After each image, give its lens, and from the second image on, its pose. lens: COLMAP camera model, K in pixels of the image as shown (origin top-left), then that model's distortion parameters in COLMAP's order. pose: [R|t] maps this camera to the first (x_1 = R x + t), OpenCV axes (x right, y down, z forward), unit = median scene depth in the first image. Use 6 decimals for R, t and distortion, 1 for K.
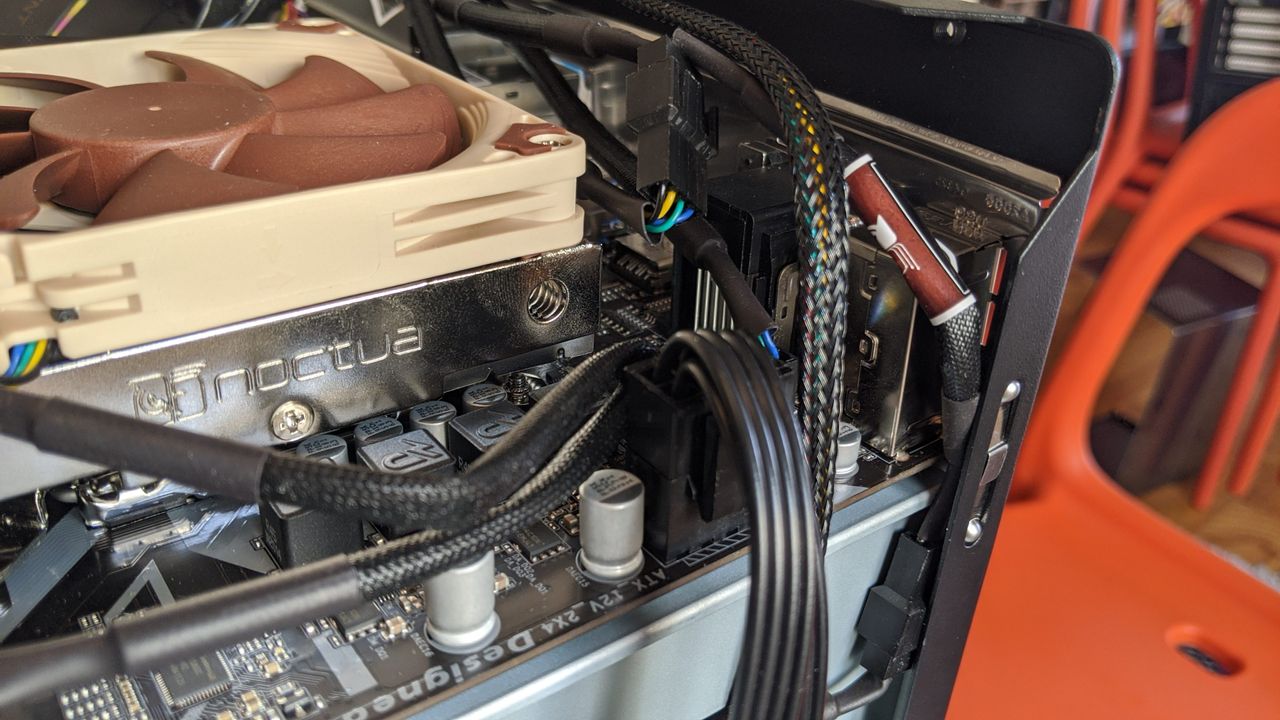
lens RADIAL K [[1056.2, 0, 646.9], [0, 1056.2, 362.7], [0, 0, 1]] dist [0.048471, -0.099412]
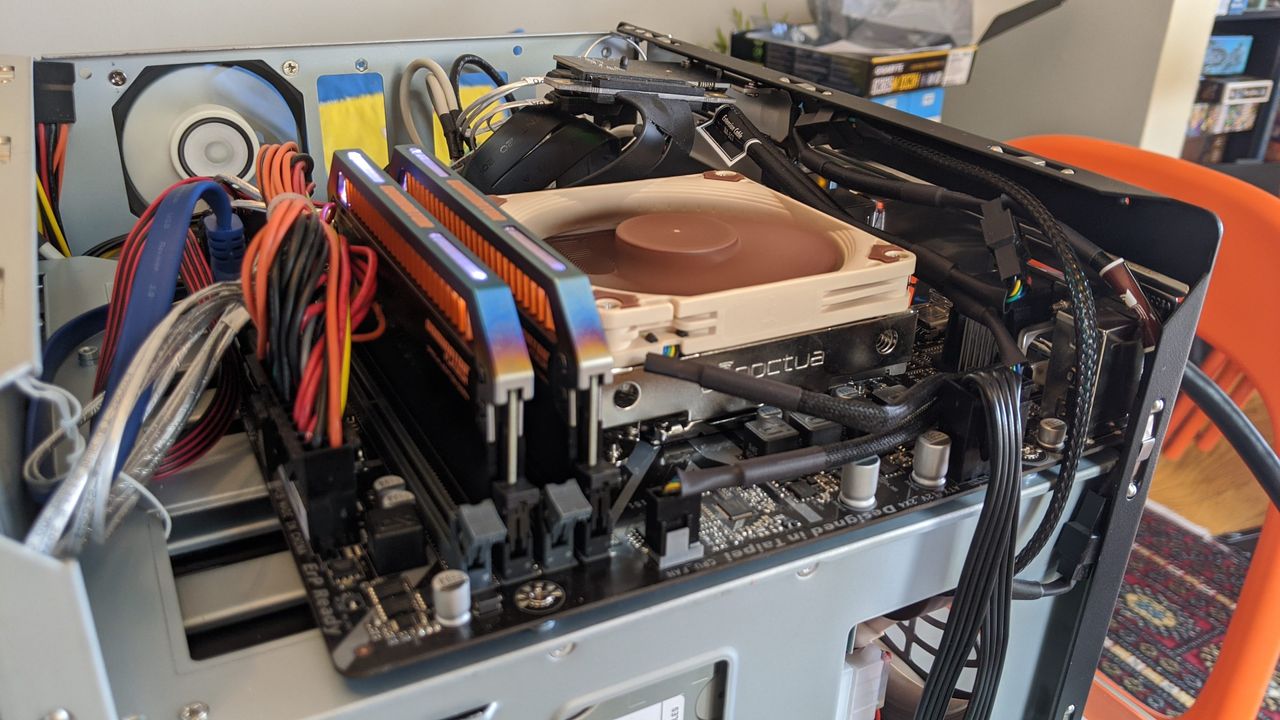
lens RADIAL K [[1056.2, 0, 628.7], [0, 1056.2, 360.0], [0, 0, 1]] dist [0.048471, -0.099412]
pose [[0.988146, 0.048248, -0.145741, -0.287460], [-0.057715, 0.996441, -0.061441, 0.119684], [0.142258, 0.069124, 0.987413, -0.925087]]
